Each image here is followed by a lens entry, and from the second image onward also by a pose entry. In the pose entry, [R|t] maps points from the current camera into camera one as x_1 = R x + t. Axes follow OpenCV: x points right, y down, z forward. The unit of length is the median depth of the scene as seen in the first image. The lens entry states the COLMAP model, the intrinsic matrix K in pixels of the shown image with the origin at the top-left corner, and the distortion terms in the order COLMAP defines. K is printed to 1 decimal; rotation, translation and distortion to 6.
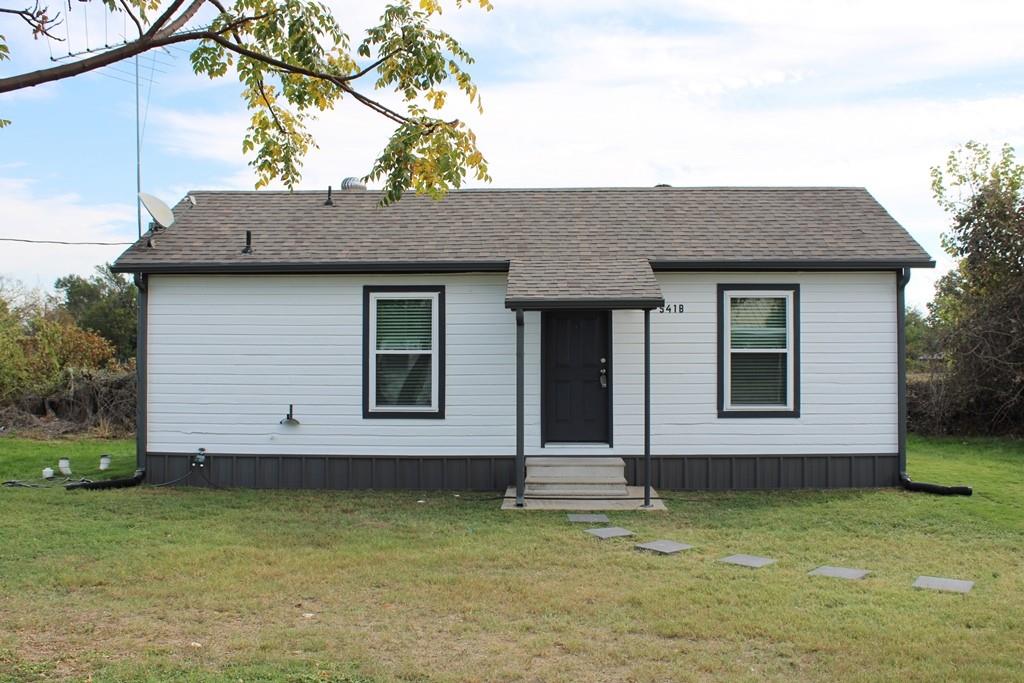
lens RADIAL K [[978.2, 0, 511.9], [0, 978.2, 360.8], [0, 0, 1]] dist [-0.101938, 0.002526]
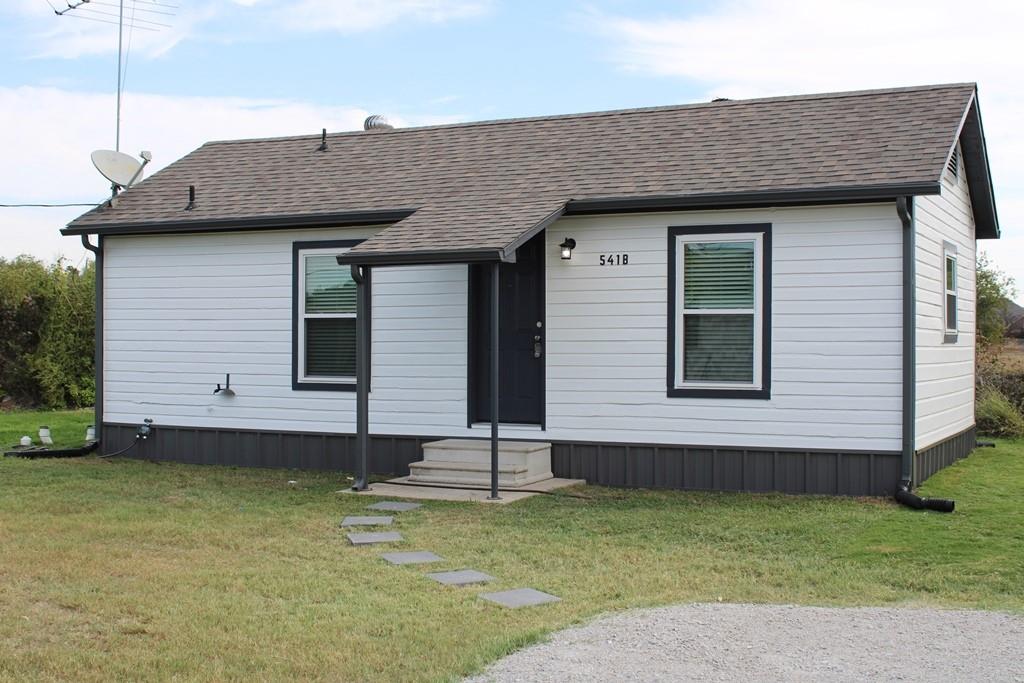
lens RADIAL K [[1303.8, 0, 511.8], [0, 1303.8, 290.9], [0, 0, 1]] dist [-0.001446, -0.026135]
pose [[0.912273, -0.013977, -0.409344, 0.526425], [0.004269, 0.999688, -0.024620, -0.001918], [0.409560, 0.020713, 0.912048, -0.016789]]
